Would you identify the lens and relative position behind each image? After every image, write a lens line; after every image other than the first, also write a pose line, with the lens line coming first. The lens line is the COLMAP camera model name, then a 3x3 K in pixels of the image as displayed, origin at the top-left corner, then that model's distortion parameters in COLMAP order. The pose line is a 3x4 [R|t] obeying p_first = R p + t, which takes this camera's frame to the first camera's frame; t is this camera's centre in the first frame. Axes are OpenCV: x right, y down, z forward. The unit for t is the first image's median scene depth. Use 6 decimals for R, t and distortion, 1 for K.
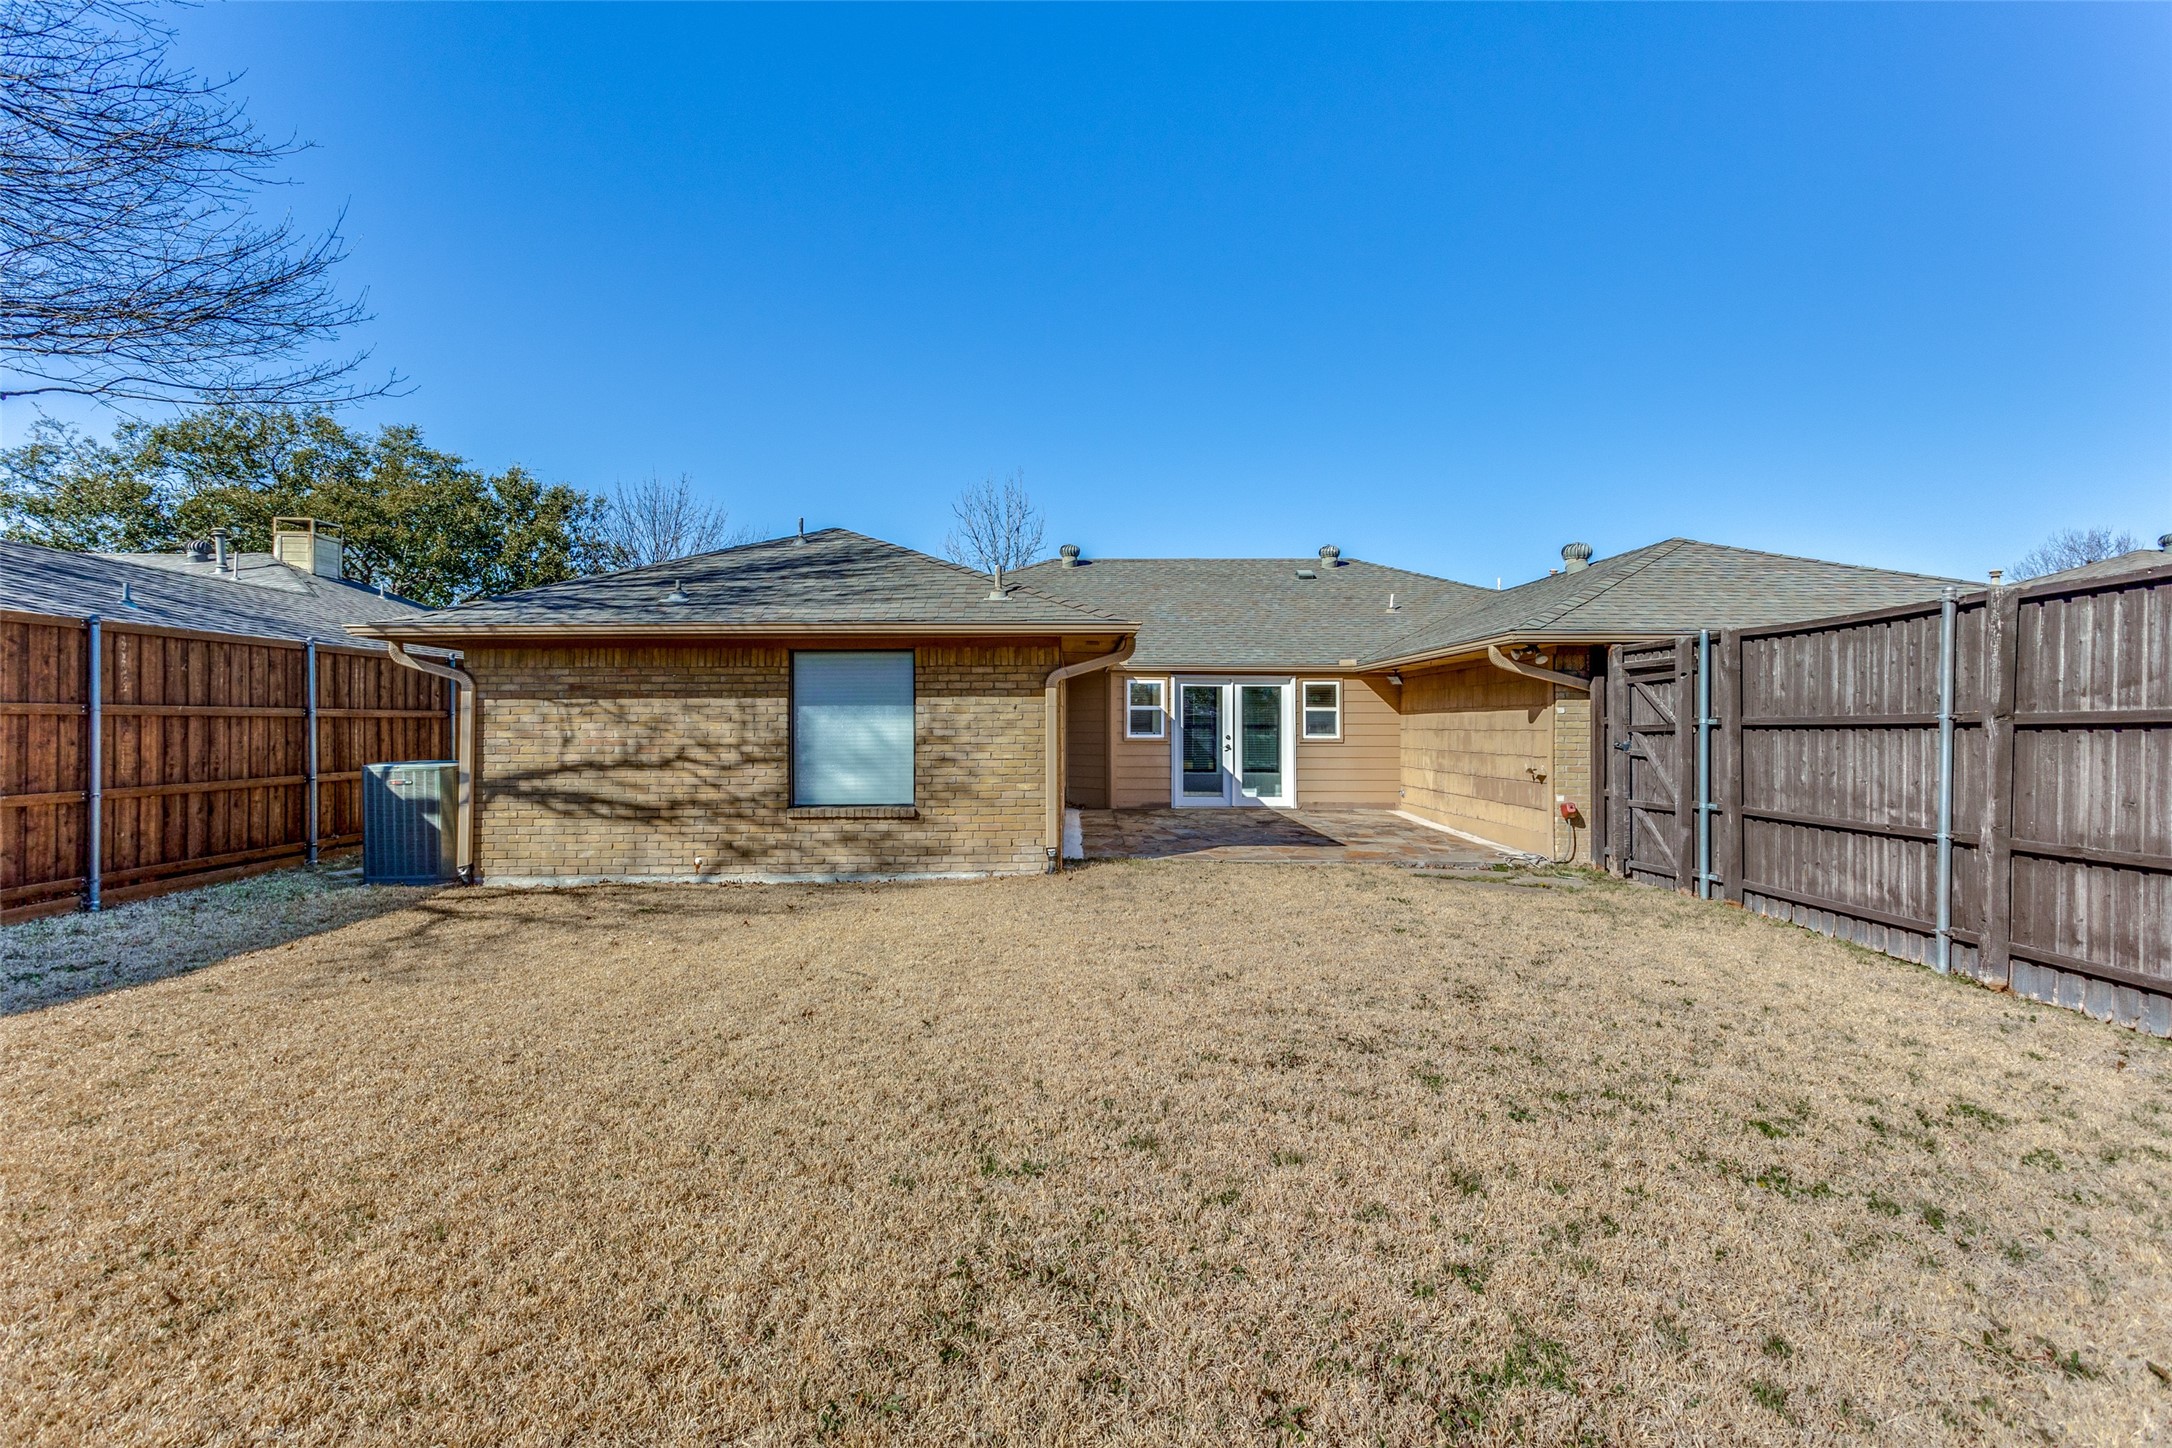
lens RADIAL K [[1022.8, 0, 1070.9], [0, 1022.8, 719.9], [0, 0, 1]] dist [0.031082, 0.000594]
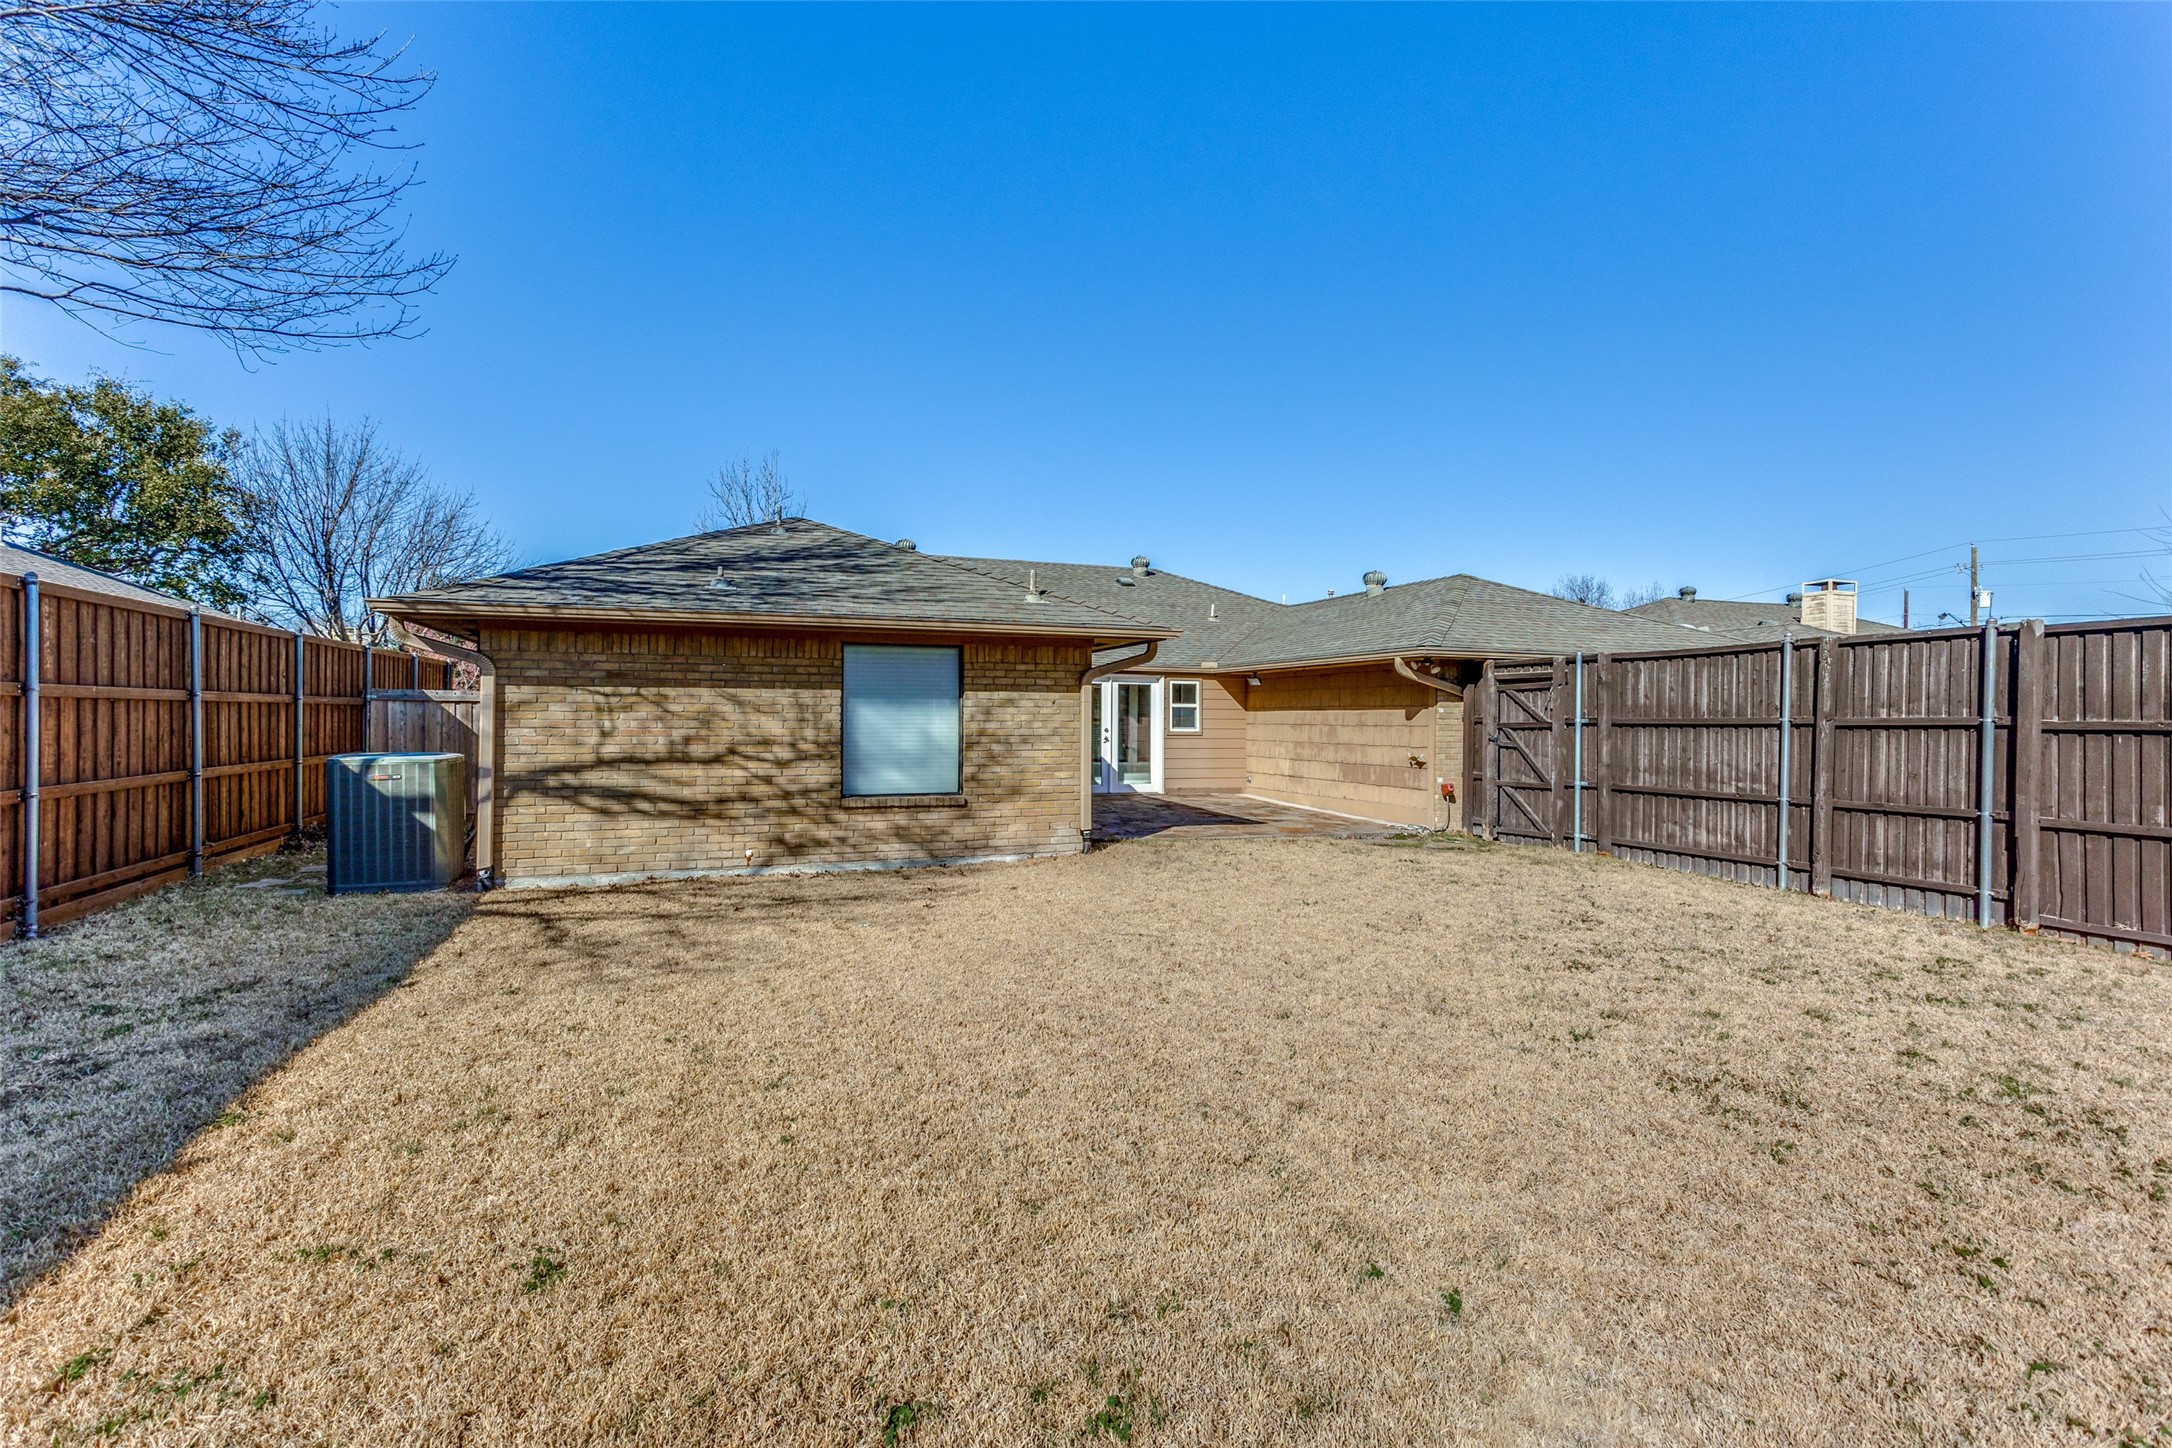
lens RADIAL K [[1022.8, 0, 1070.9], [0, 1022.8, 719.9], [0, 0, 1]] dist [0.031082, 0.000594]
pose [[0.939889, 0.008215, 0.341380, -0.408589], [-0.011068, 0.999918, 0.006410, -0.000657], [-0.341300, -0.009803, 0.939903, -0.030453]]
